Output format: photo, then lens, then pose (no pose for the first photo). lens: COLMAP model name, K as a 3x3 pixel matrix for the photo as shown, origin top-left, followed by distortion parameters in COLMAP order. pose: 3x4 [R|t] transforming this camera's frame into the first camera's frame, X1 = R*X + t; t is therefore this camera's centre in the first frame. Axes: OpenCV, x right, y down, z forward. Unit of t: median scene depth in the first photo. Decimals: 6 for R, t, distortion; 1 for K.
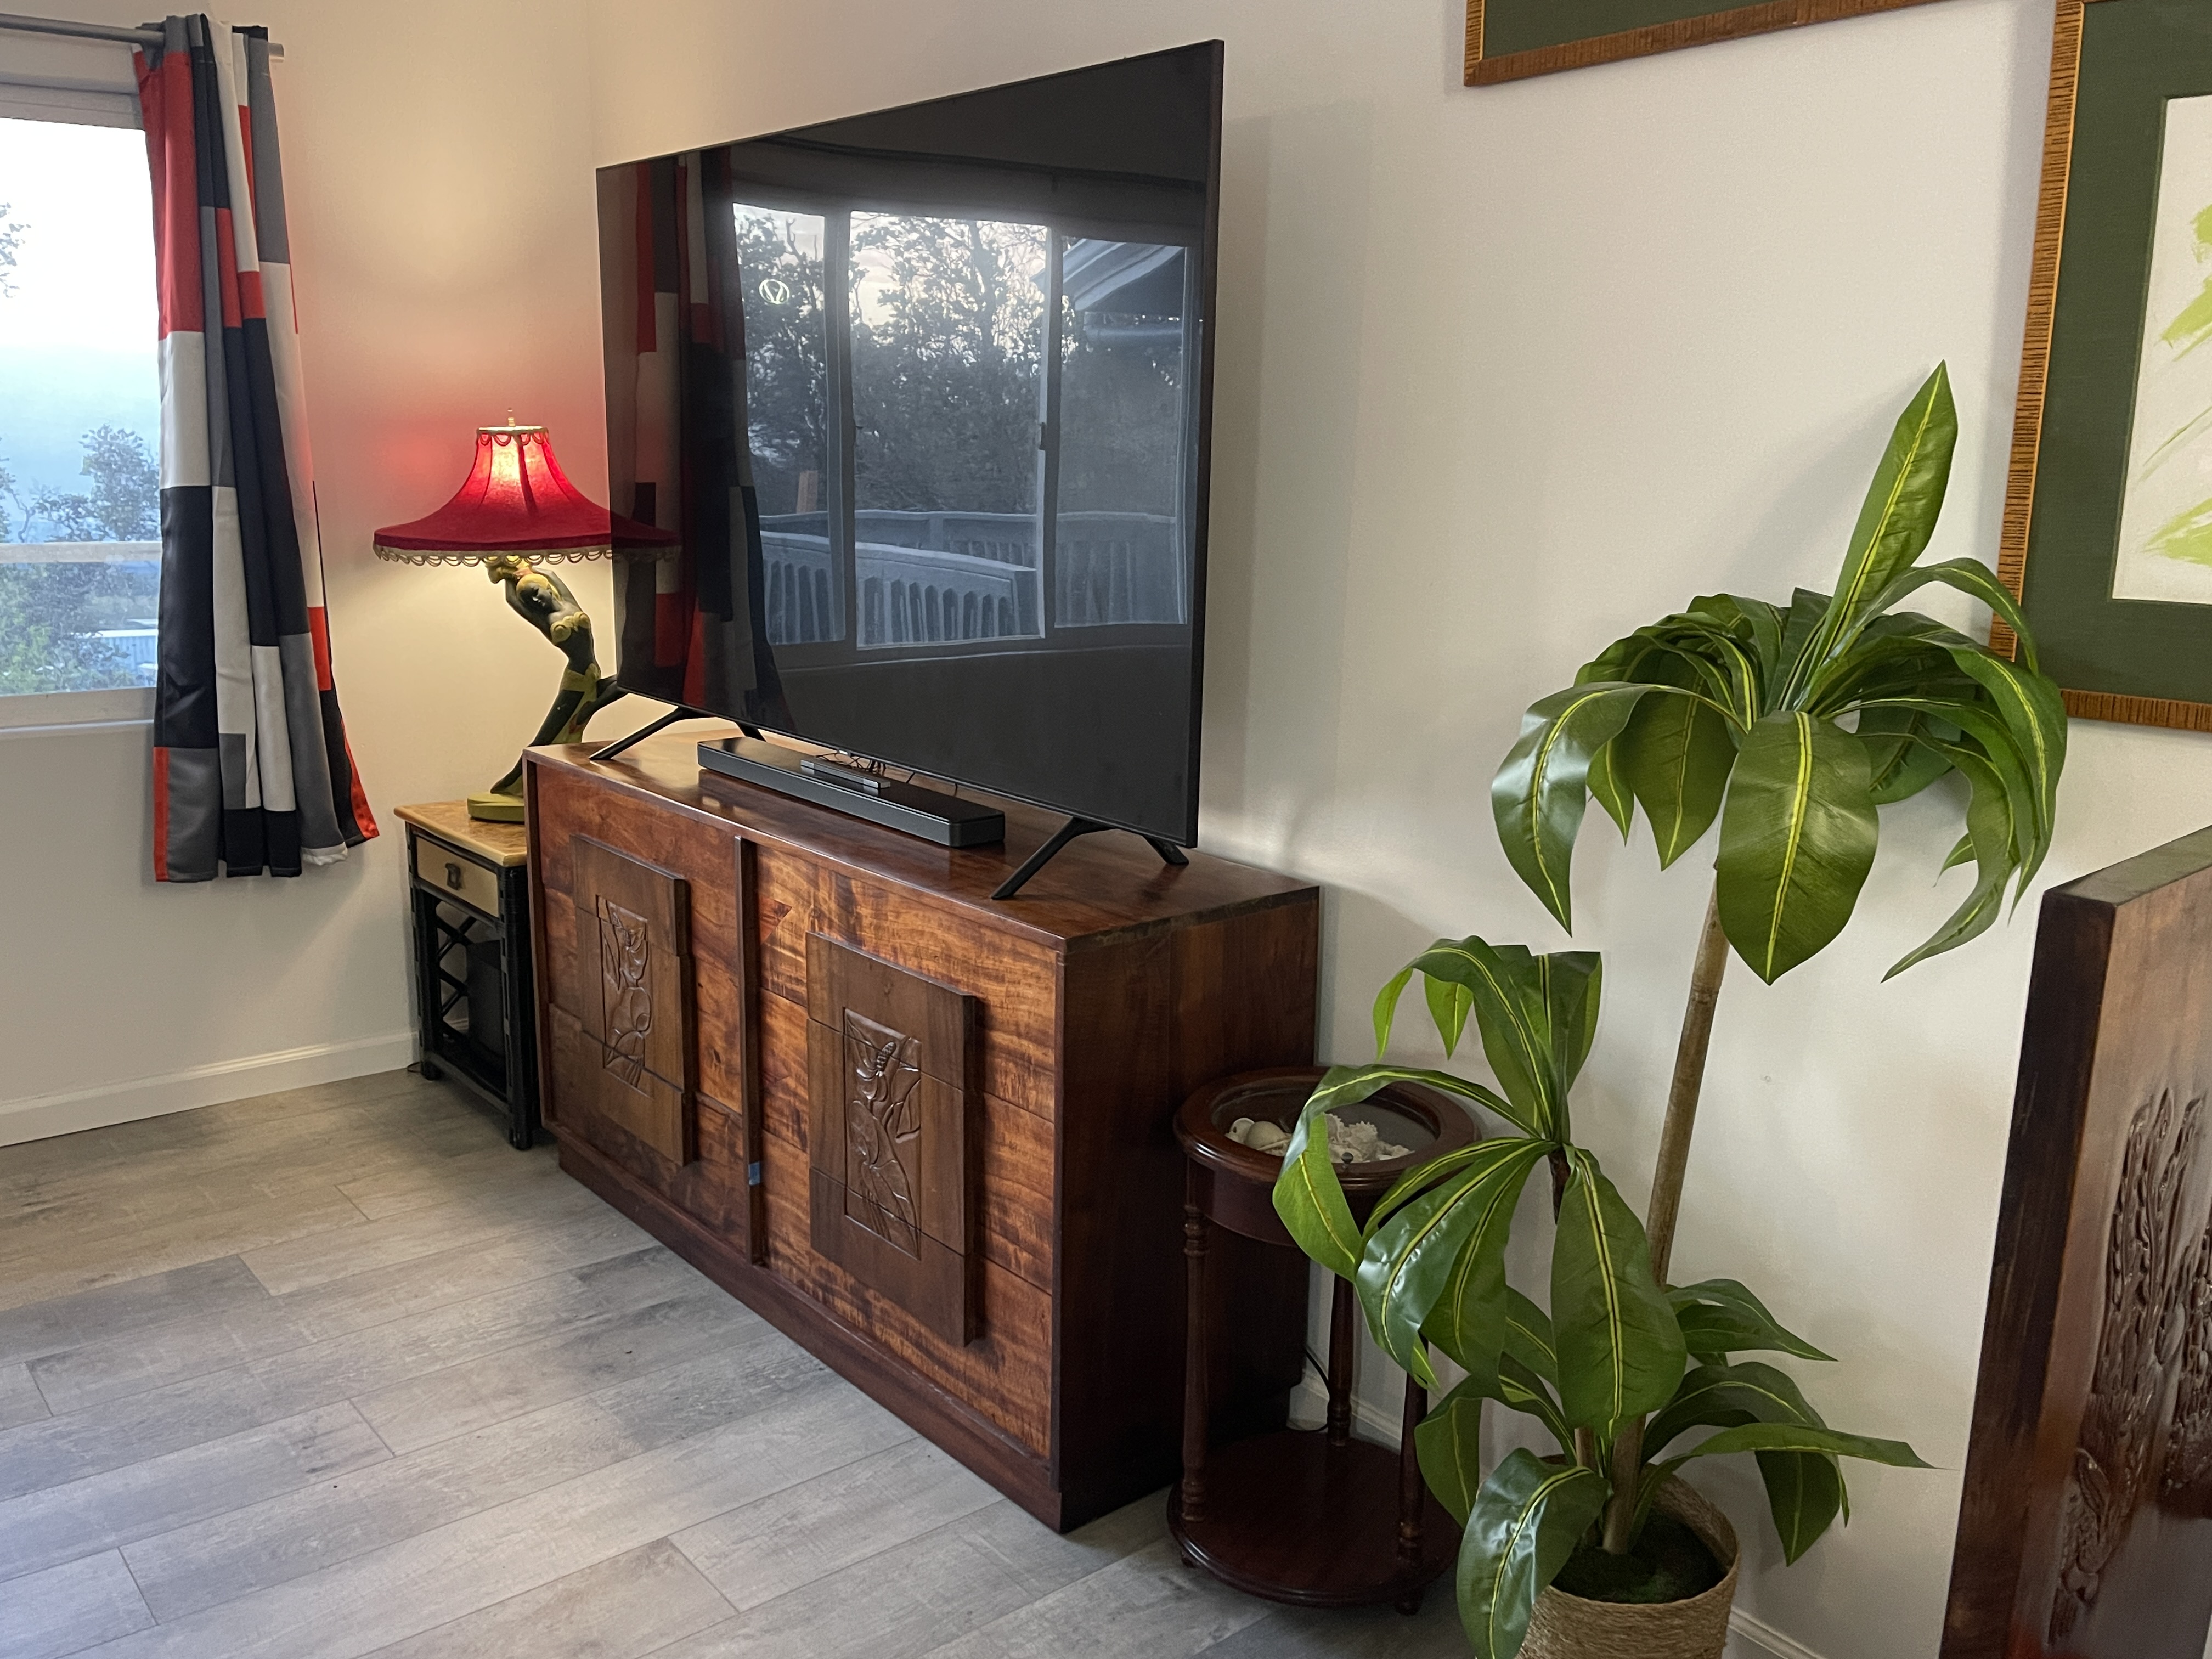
lens RADIAL K [[1838.0, 0, 1117.4], [0, 1838.0, 828.5], [0, 0, 1]] dist [0.039860, -0.056239]
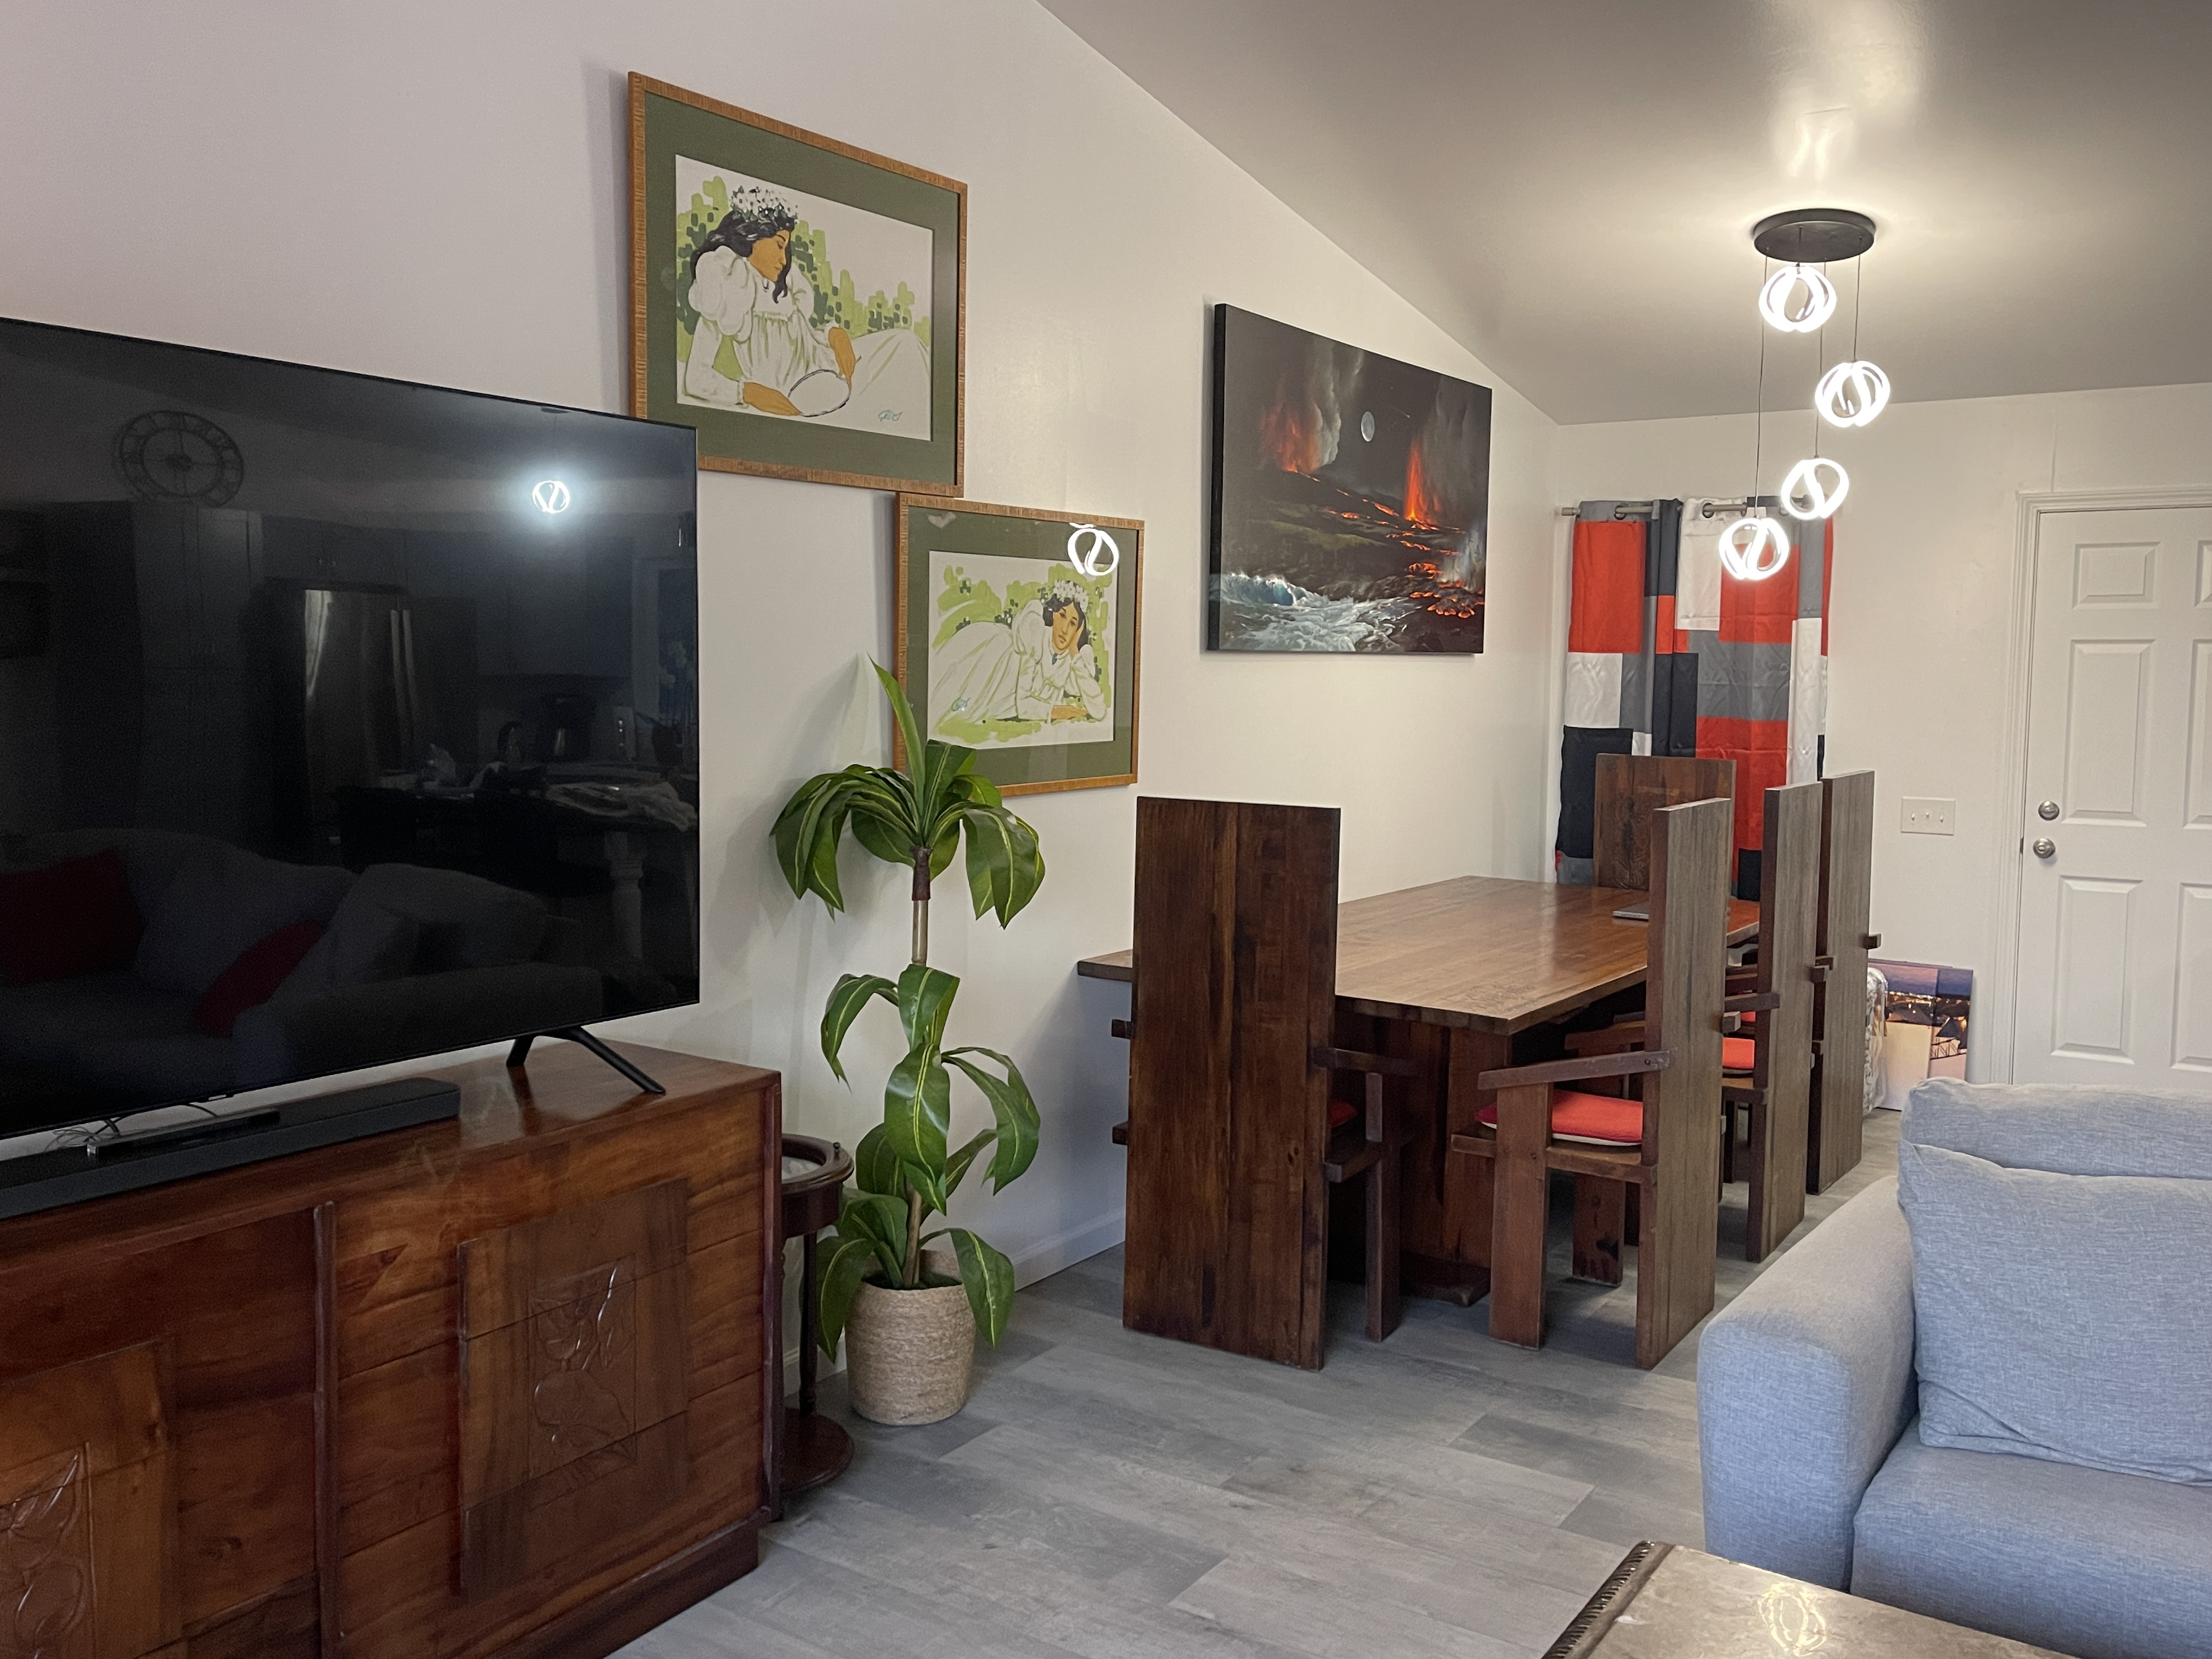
lens RADIAL K [[1838.0, 0, 1115.6], [0, 1838.0, 807.4], [0, 0, 1]] dist [0.039860, -0.056239]
pose [[-0.294999, -0.094824, 0.950781, -1.008020], [0.185308, 0.970493, 0.154286, -0.213536], [-0.937356, 0.221701, -0.268723, 0.809033]]
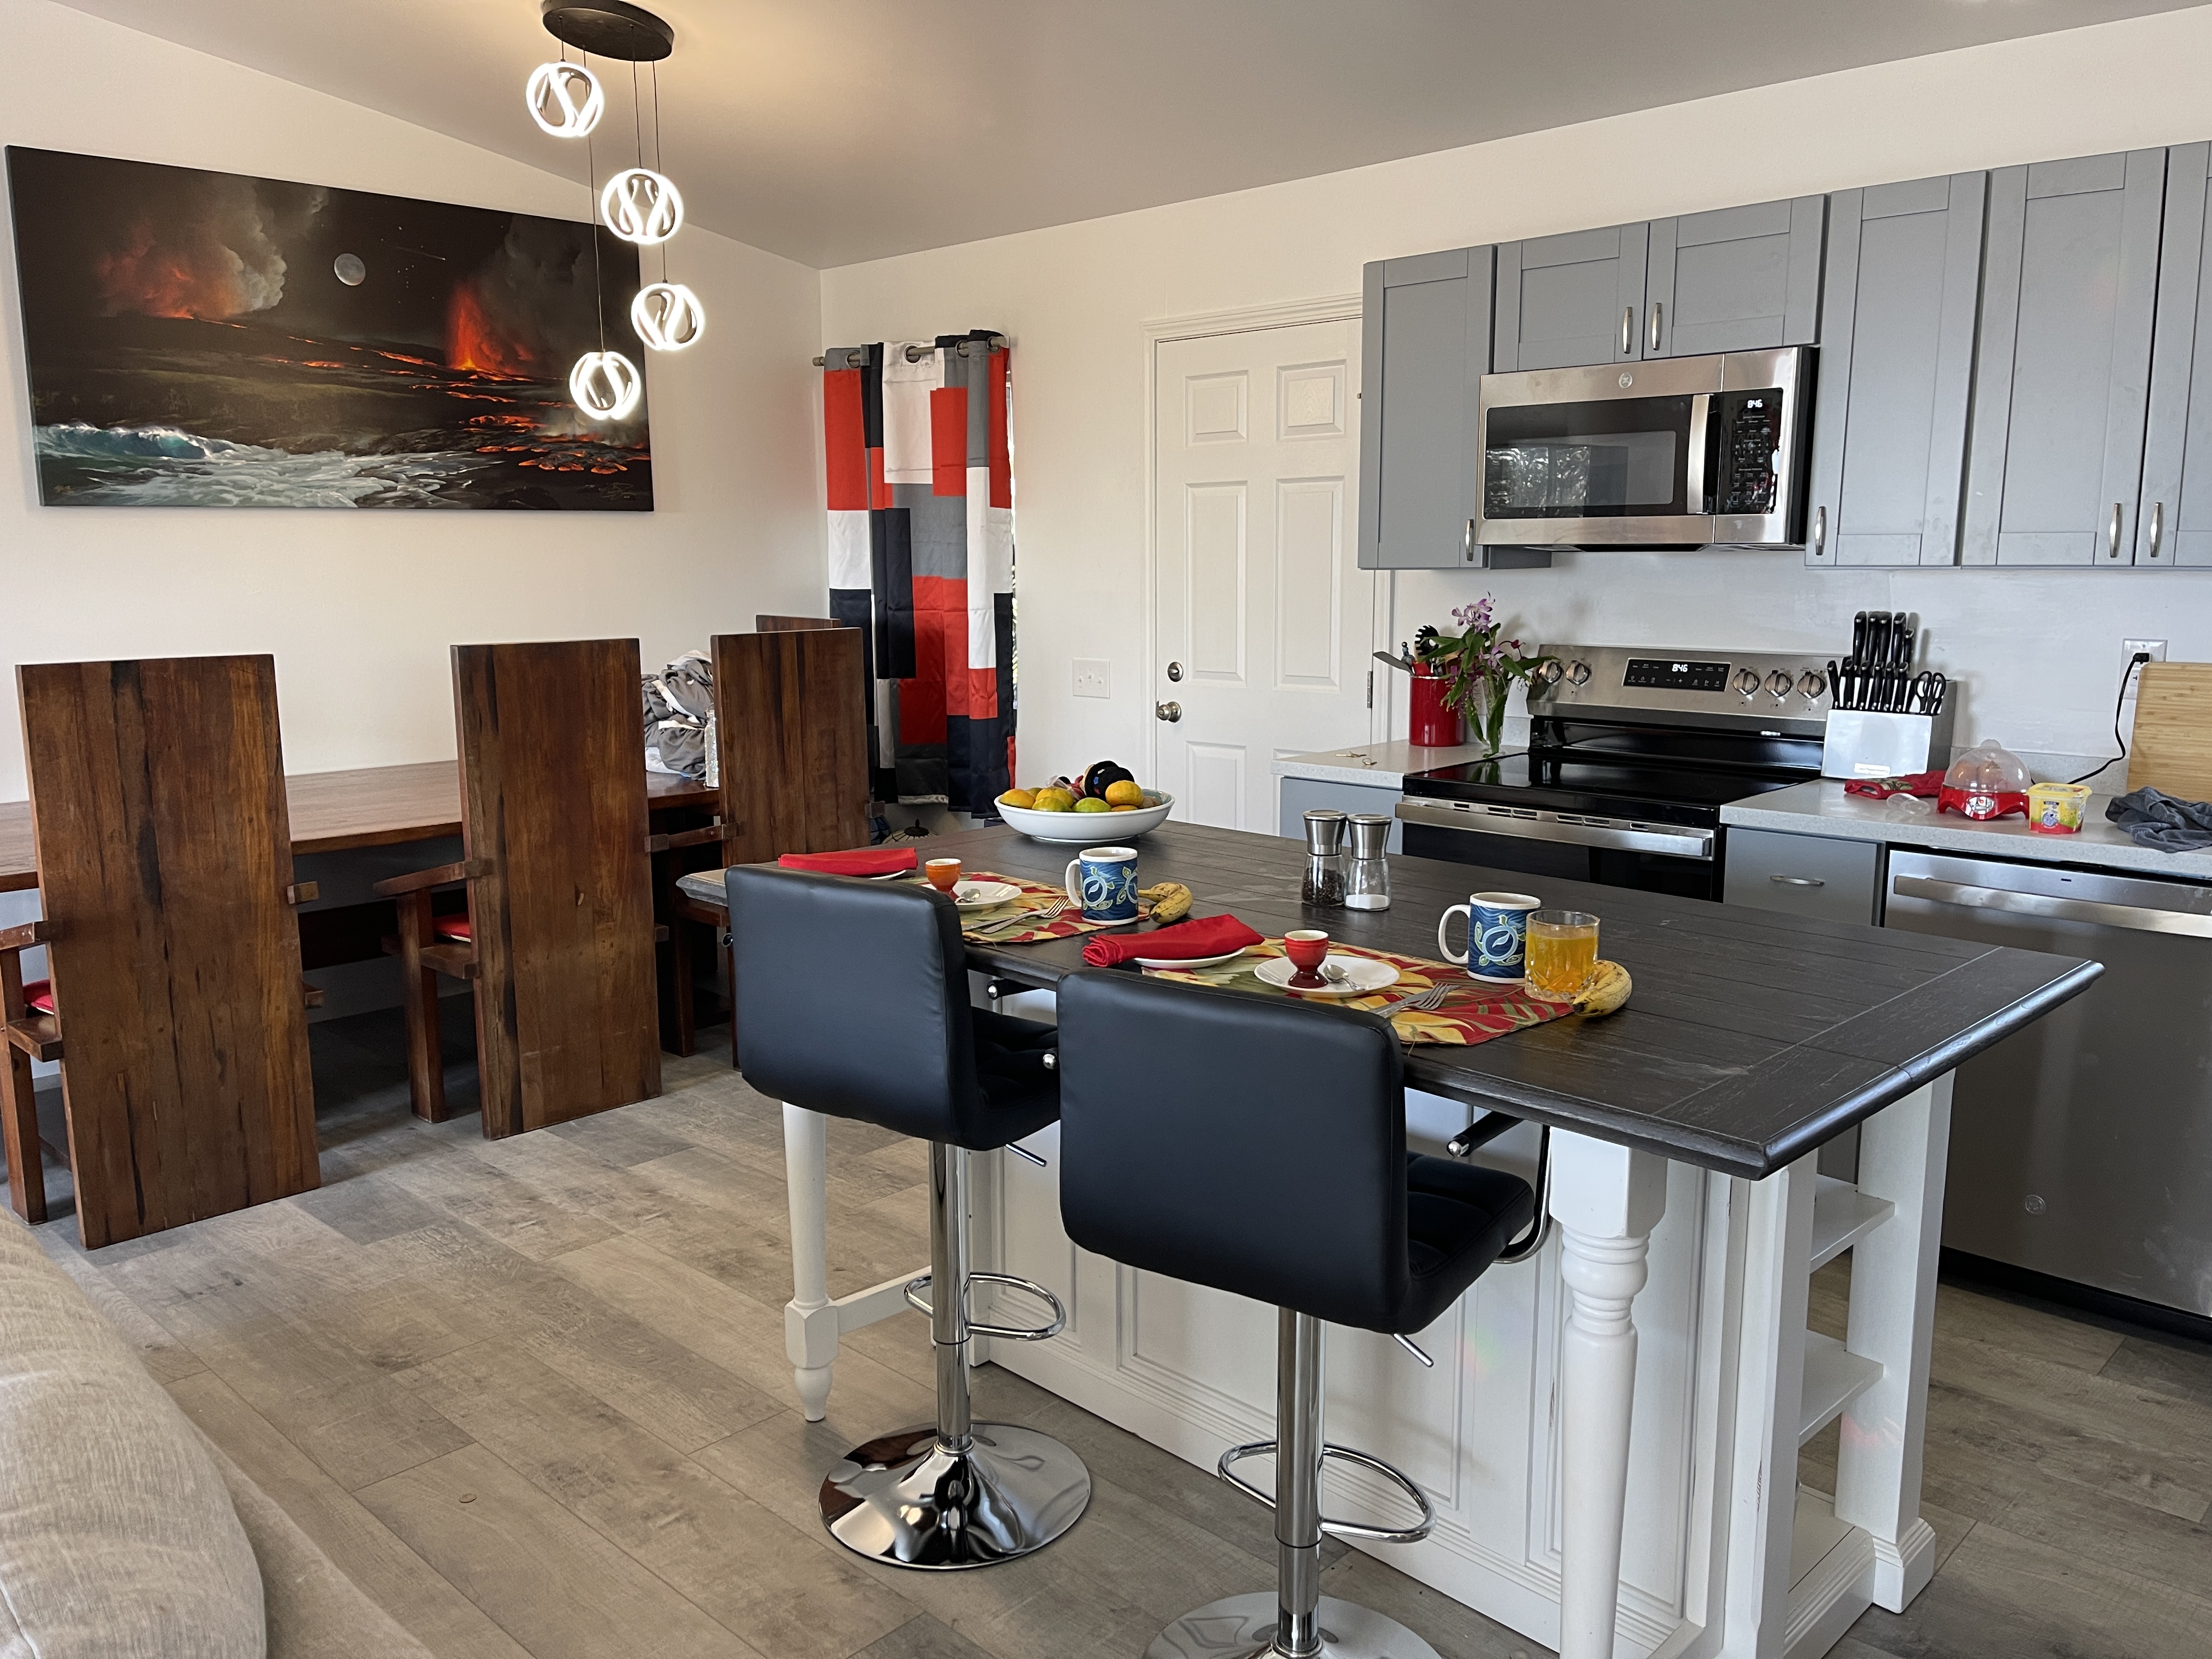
lens RADIAL K [[1687.3, 0, 1125.6], [0, 1687.3, 828.1], [0, 0, 1]] dist [0.034323, -0.032345]
pose [[-0.129703, -0.177884, 0.975466, -1.079573], [0.212127, 0.956022, 0.202544, 0.090980], [-0.968596, 0.233194, -0.086265, -0.476621]]
